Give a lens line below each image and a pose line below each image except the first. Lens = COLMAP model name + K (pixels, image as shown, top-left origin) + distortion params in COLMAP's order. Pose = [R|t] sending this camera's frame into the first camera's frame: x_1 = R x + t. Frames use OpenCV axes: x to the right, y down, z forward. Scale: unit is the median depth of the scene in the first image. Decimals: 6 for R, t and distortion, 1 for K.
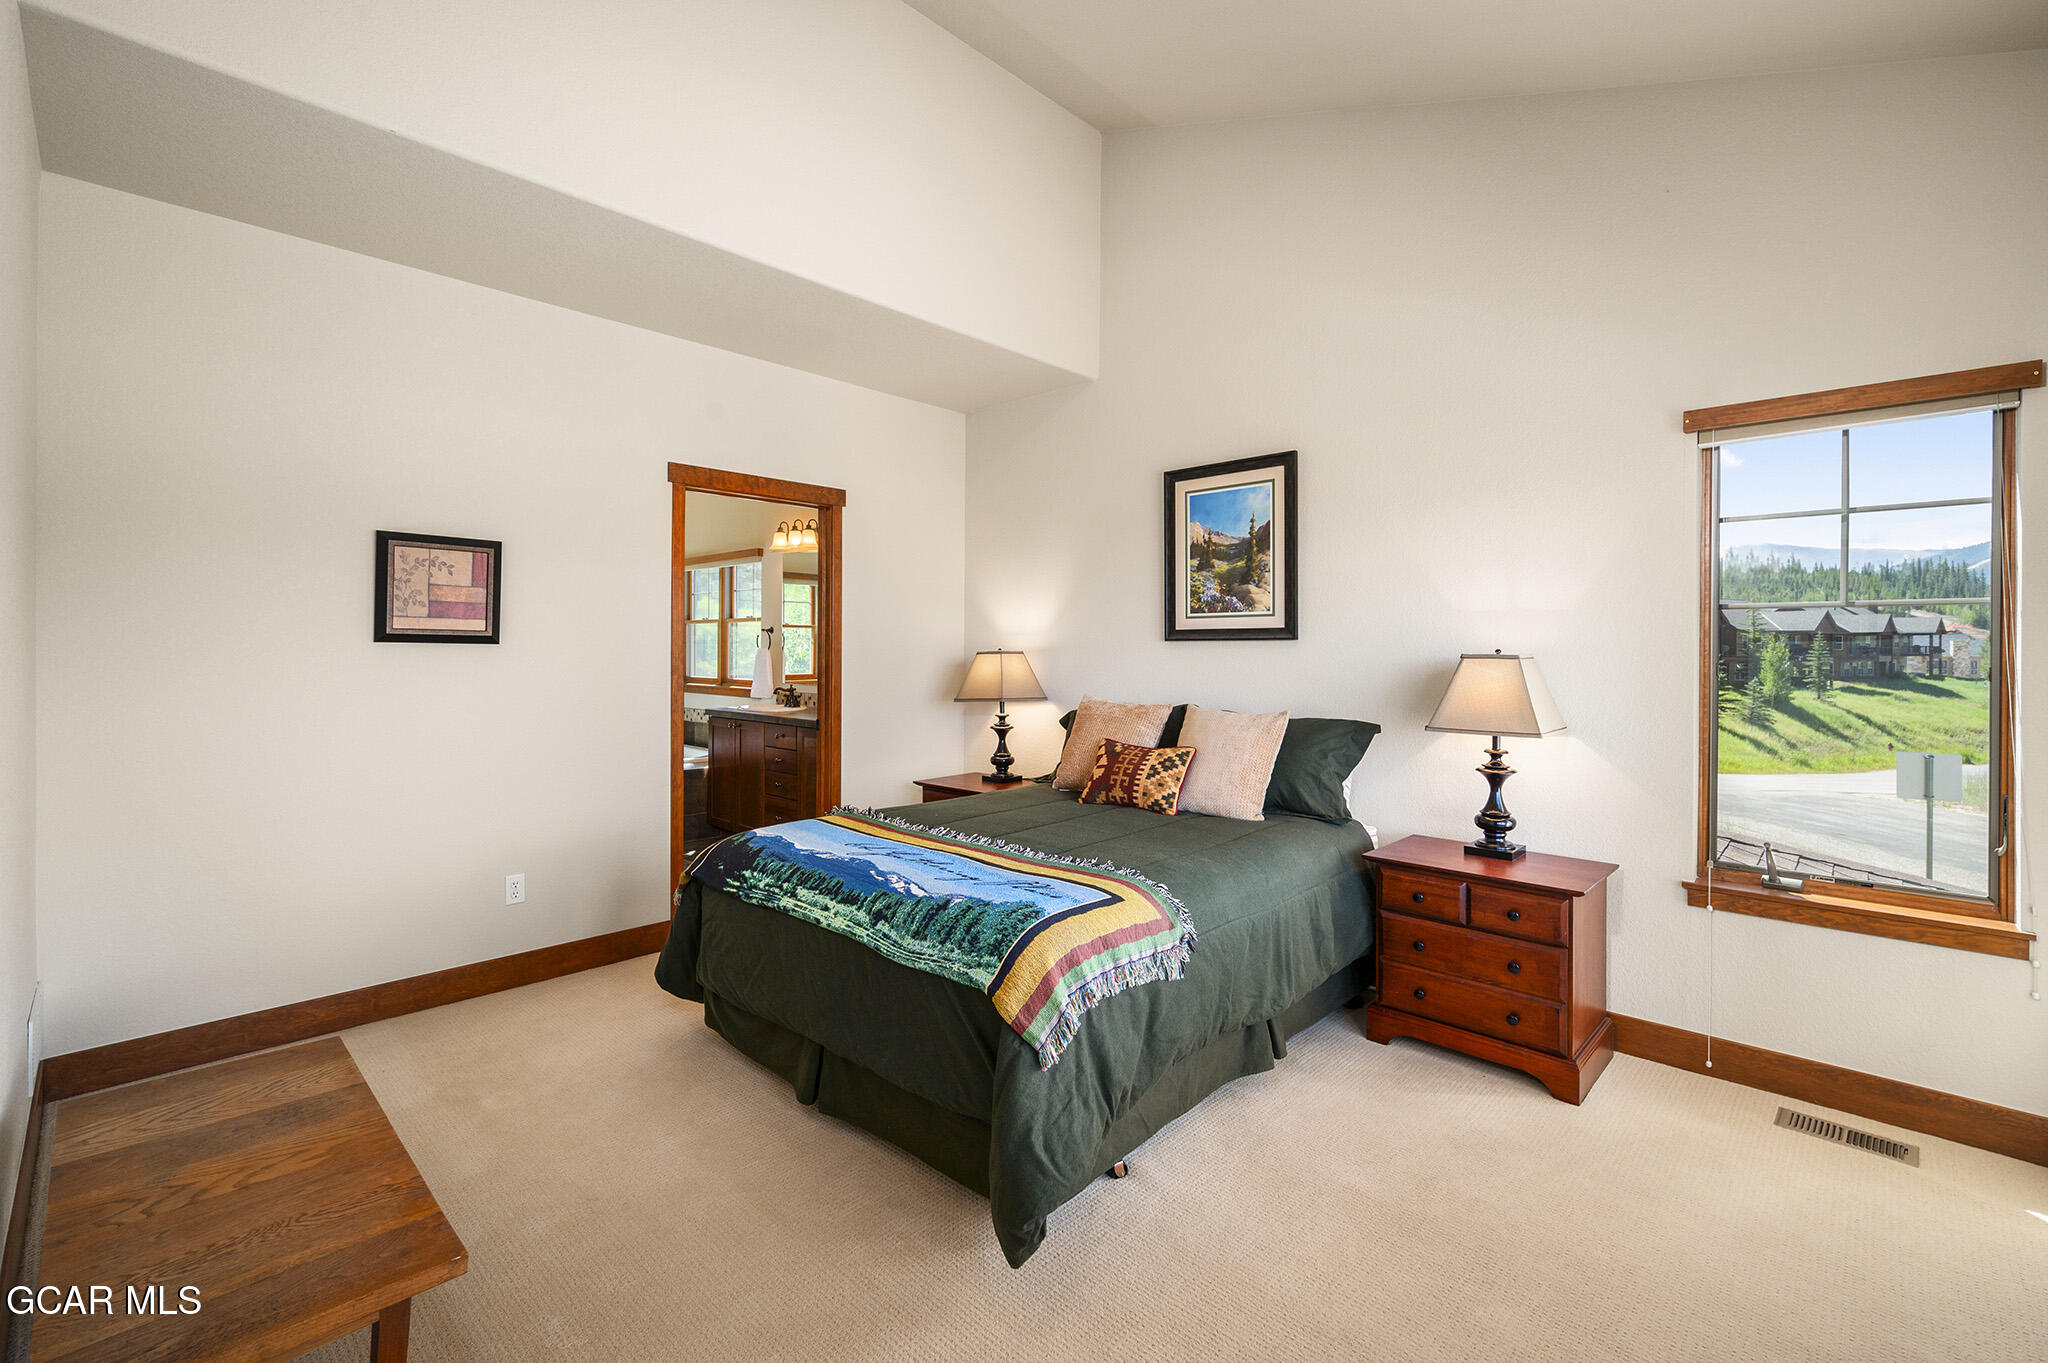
lens RADIAL K [[826.9, 0, 1022.3], [0, 826.9, 648.8], [0, 0, 1]] dist [0.000132, -0.000031]
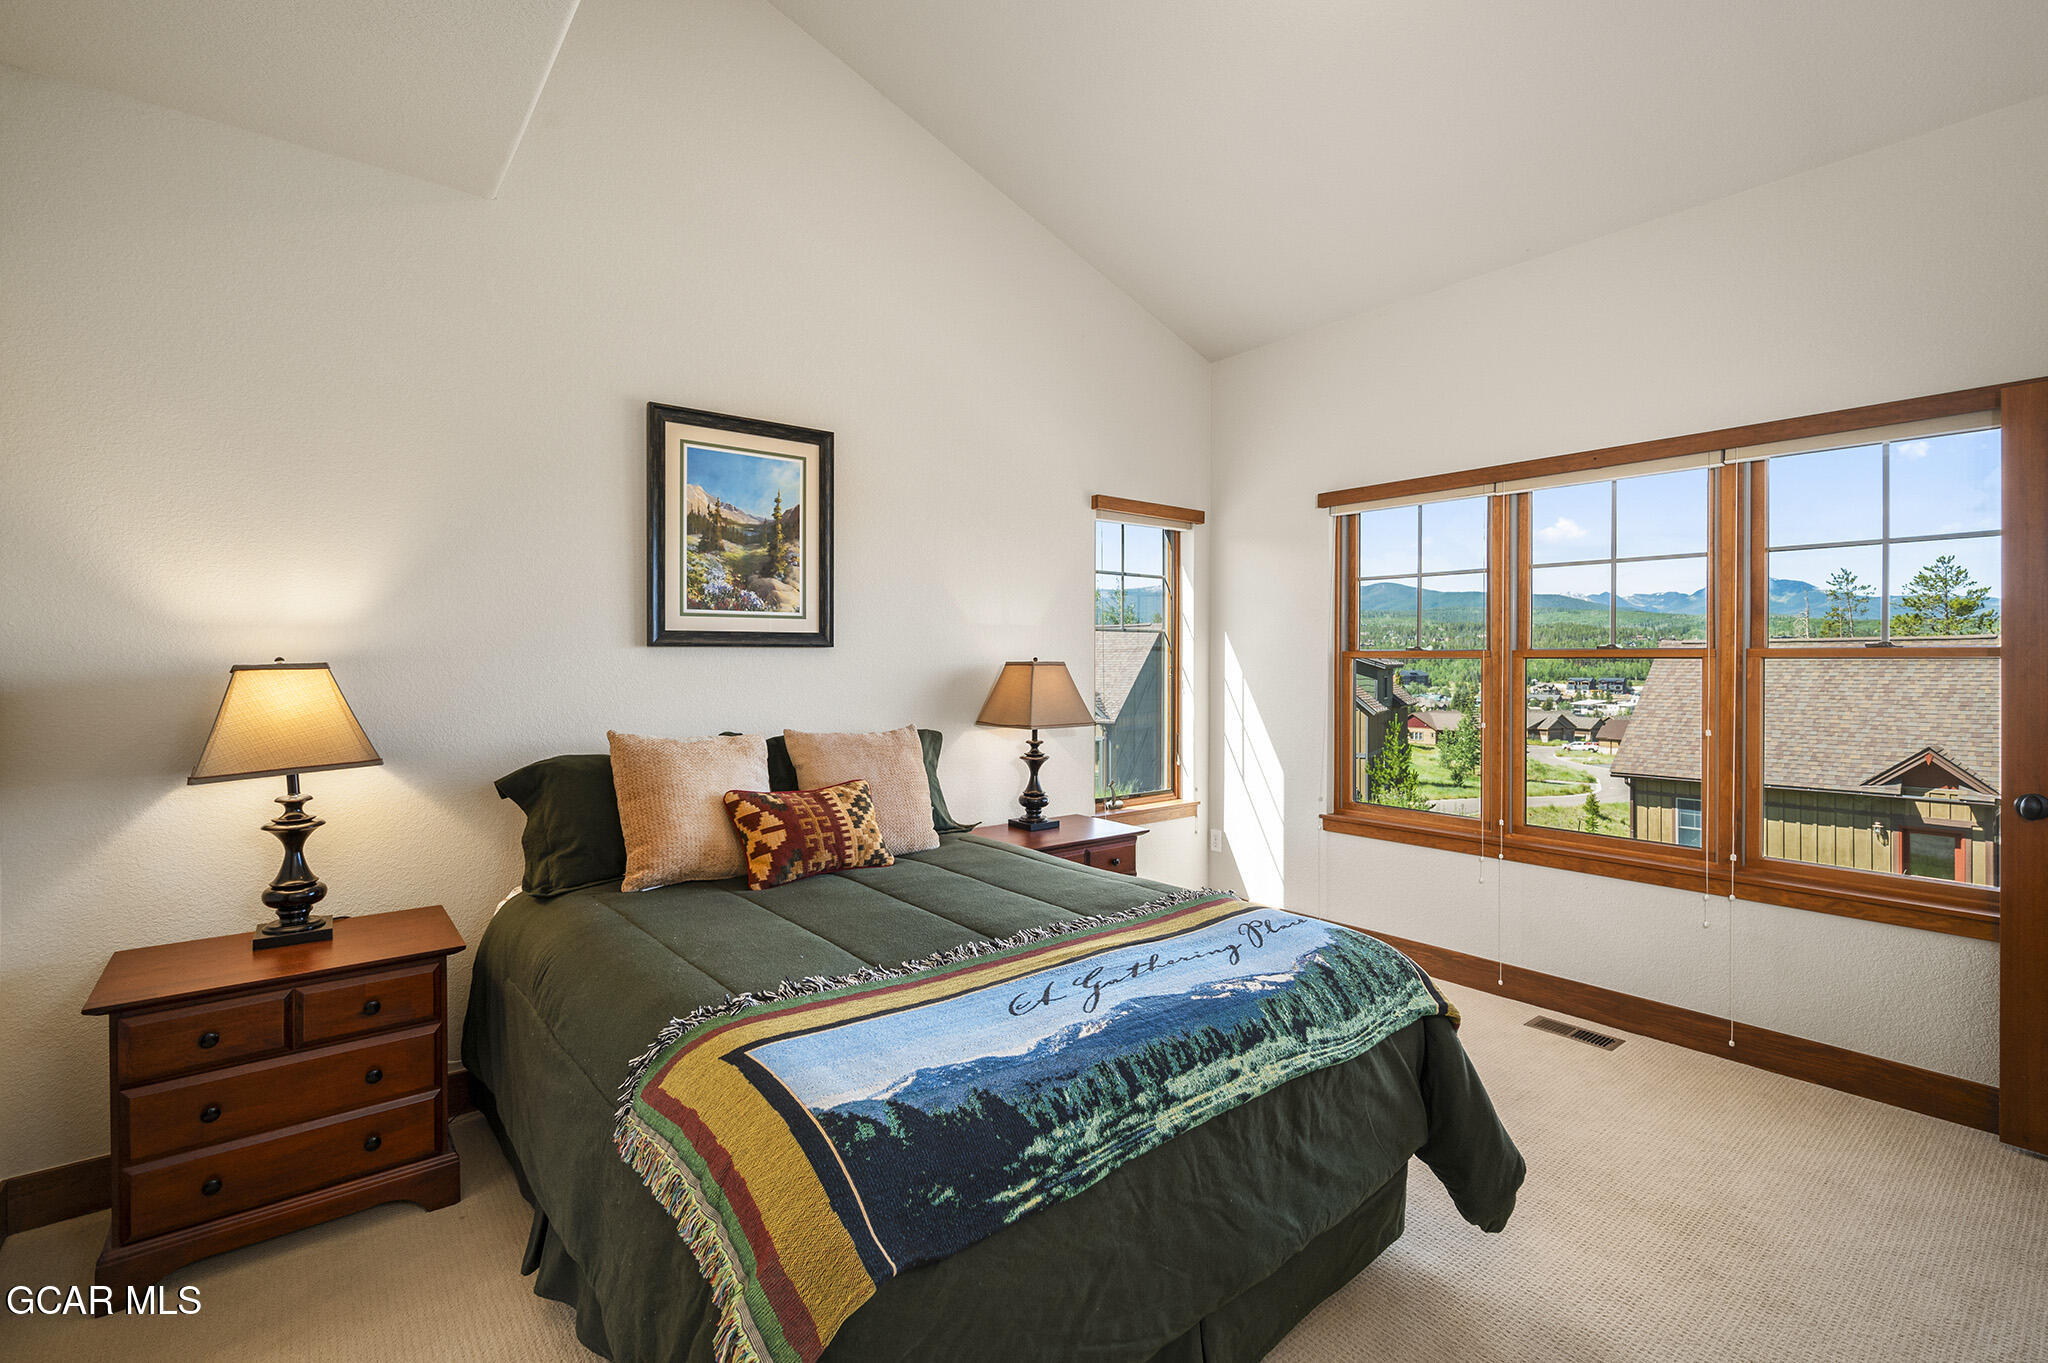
lens RADIAL K [[882.0, 0, 1025.6], [0, 882.0, 659.6], [0, 0, 1]] dist [0.001403, 0.000049]
pose [[0.176341, -0.006395, 0.984308, -0.546539], [0.000066, 0.999979, 0.006485, -0.003407], [-0.984329, -0.001078, 0.176338, 0.613719]]
